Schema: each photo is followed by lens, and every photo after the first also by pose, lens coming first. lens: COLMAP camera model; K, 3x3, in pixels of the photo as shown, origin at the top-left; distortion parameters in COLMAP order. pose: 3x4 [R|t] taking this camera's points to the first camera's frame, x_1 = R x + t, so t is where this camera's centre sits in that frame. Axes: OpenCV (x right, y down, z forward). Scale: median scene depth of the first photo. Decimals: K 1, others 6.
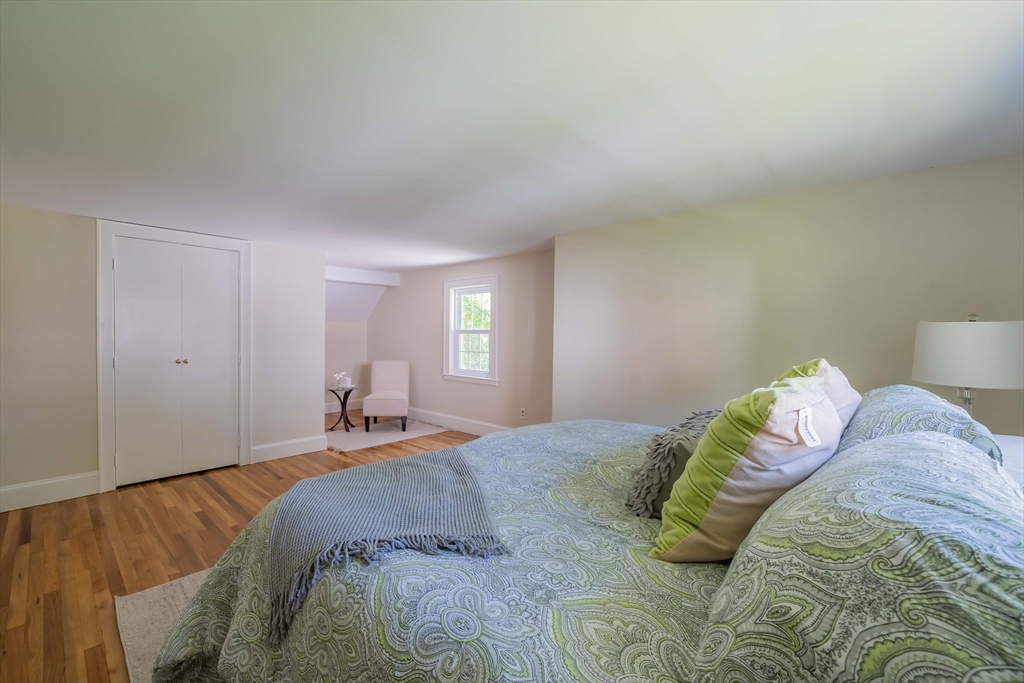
lens RADIAL K [[411.4, 0, 512.0], [0, 411.4, 341.5], [0, 0, 1]] dist [-0.003153, -0.000299]
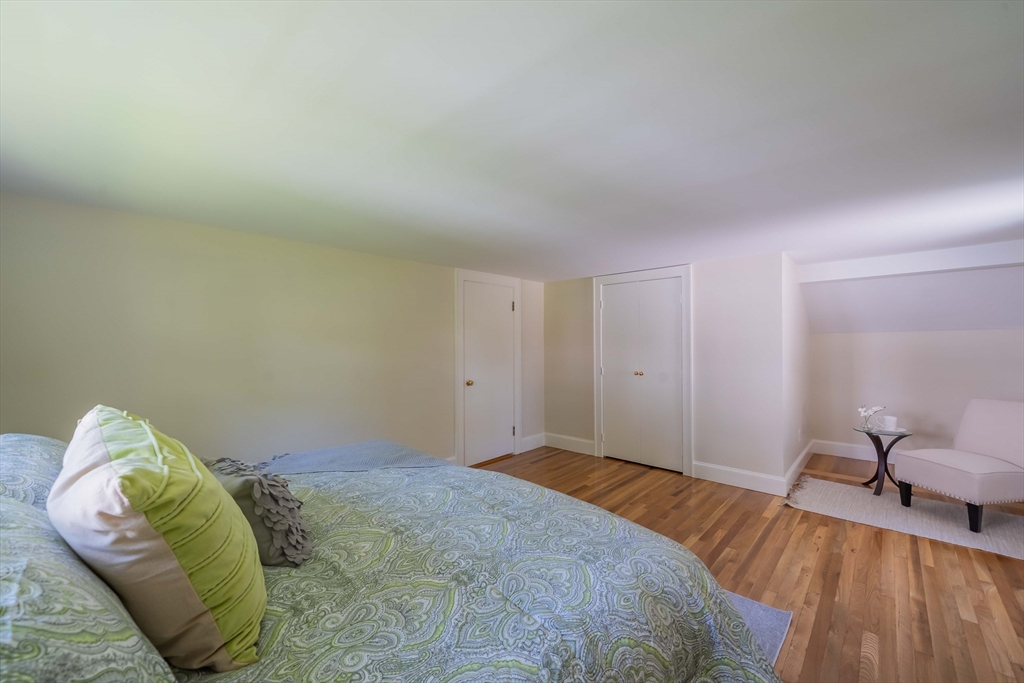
lens RADIAL K [[411.4, 0, 512.0], [0, 411.4, 341.5], [0, 0, 1]] dist [-0.003153, -0.000299]
pose [[-0.020480, -0.022145, -0.999545, 0.430217], [-0.020147, 0.999561, -0.021733, -0.012259], [0.999587, 0.019693, -0.020917, 0.575792]]
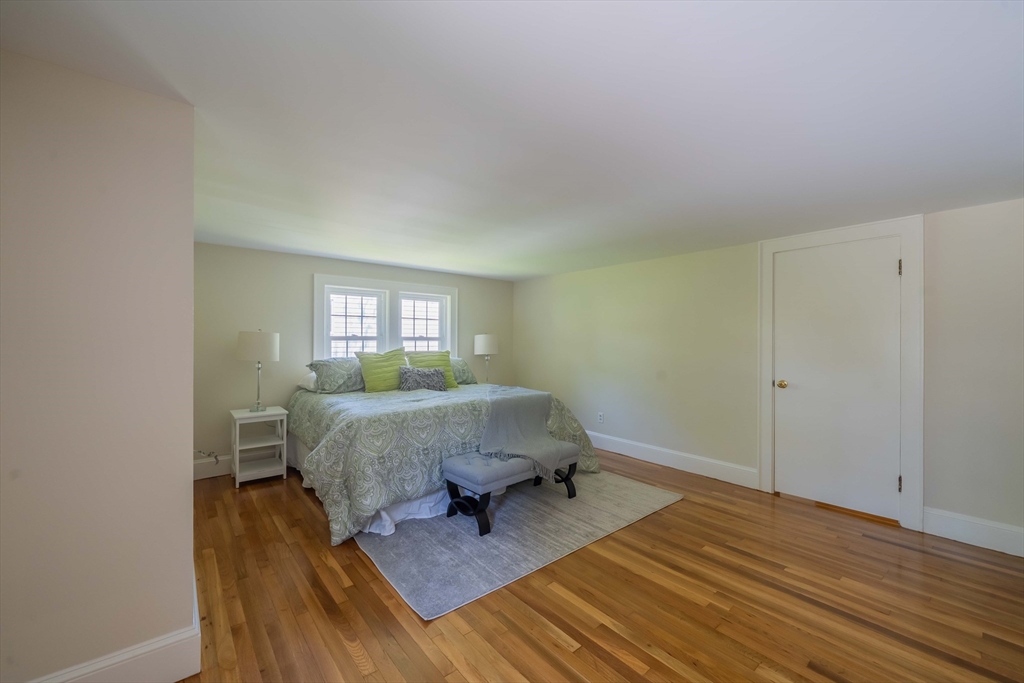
lens RADIAL K [[411.4, 0, 512.0], [0, 411.4, 341.5], [0, 0, 1]] dist [-0.003153, -0.000299]
pose [[-0.989039, -0.022320, 0.145960, -0.258755], [-0.018099, 0.999380, 0.030187, -0.025899], [-0.146544, 0.027215, -0.988830, 1.365997]]
